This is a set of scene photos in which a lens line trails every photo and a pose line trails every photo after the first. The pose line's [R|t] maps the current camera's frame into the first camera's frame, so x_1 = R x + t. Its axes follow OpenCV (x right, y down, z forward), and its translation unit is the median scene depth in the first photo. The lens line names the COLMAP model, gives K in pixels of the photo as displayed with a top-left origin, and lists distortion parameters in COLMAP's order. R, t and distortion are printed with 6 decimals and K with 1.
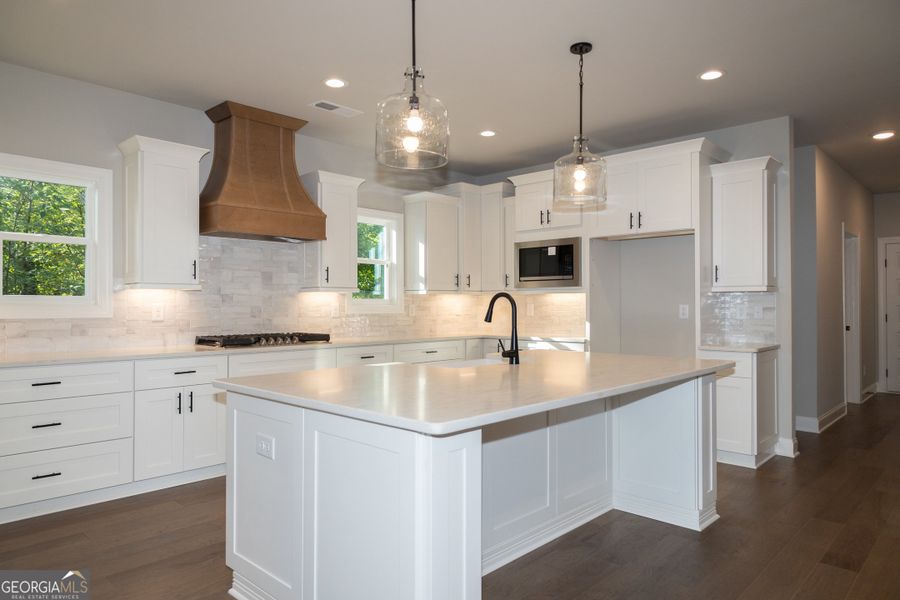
lens RADIAL K [[584.8, 0, 450.0], [0, 584.8, 300.0], [0, 0, 1]] dist [-0.002591, -0.000074]
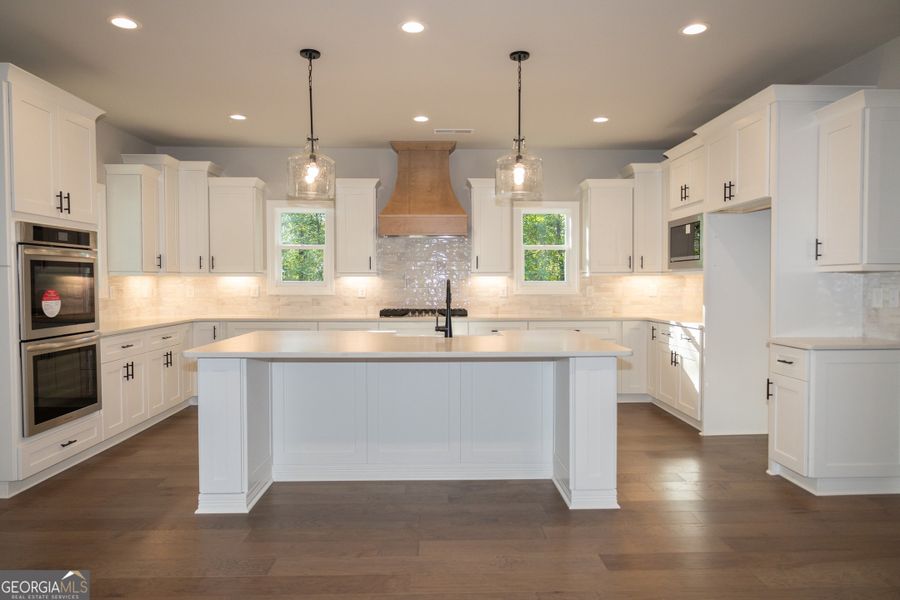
lens RADIAL K [[592.3, 0, 450.0], [0, 592.3, 300.0], [0, 0, 1]] dist [0.003753, 0.001830]
pose [[0.706446, 0.019987, -0.707485, 0.665553], [0.007930, 0.999315, 0.036149, -0.009843], [0.707723, -0.031148, 0.705803, 0.077066]]
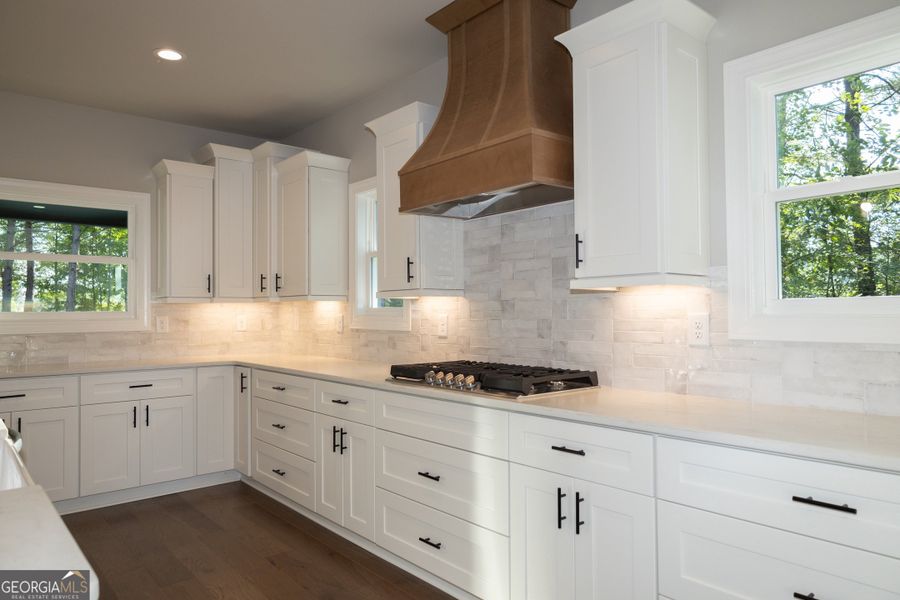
lens RADIAL K [[592.3, 0, 450.0], [0, 592.3, 300.0], [0, 0, 1]] dist [0.003753, 0.001830]
pose [[-0.101348, -0.025555, -0.994523, 0.271009], [0.014122, 0.999532, -0.027123, 0.007136], [0.994751, -0.016793, -0.100940, 0.987156]]
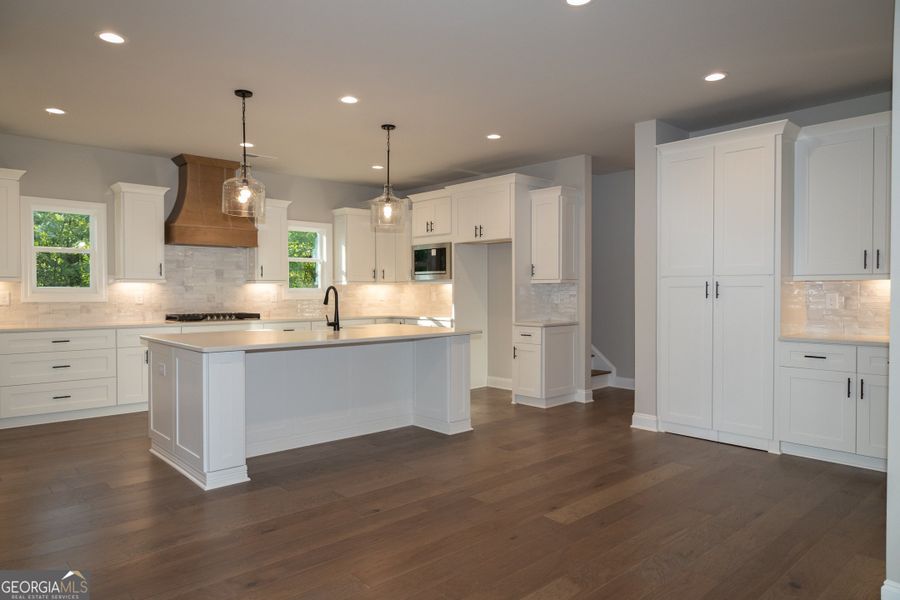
lens RADIAL K [[592.3, 0, 450.0], [0, 592.3, 300.0], [0, 0, 1]] dist [0.003753, 0.001830]
pose [[0.997339, 0.001229, -0.072898, 0.358843], [0.000540, 0.999706, 0.024246, -0.009249], [0.072907, -0.024220, 0.997045, -0.400367]]
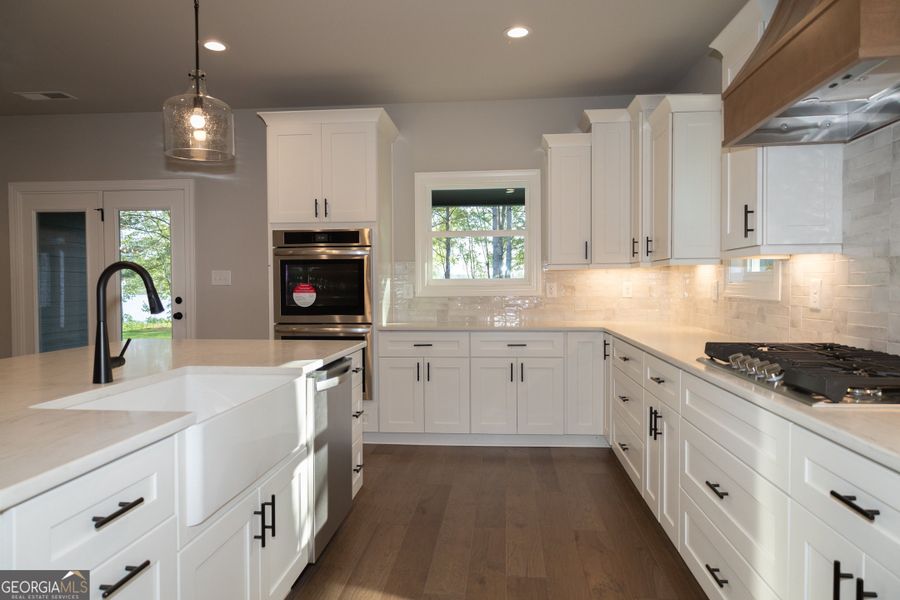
lens RADIAL K [[579.6, 0, 450.0], [0, 579.6, 300.0], [0, 0, 1]] dist [-0.003638, 0.001583]
pose [[-0.785590, 0.017587, -0.618497, 0.128064], [0.008631, 0.999810, 0.017468, 0.011946], [0.618687, 0.008384, -0.785593, 1.110100]]
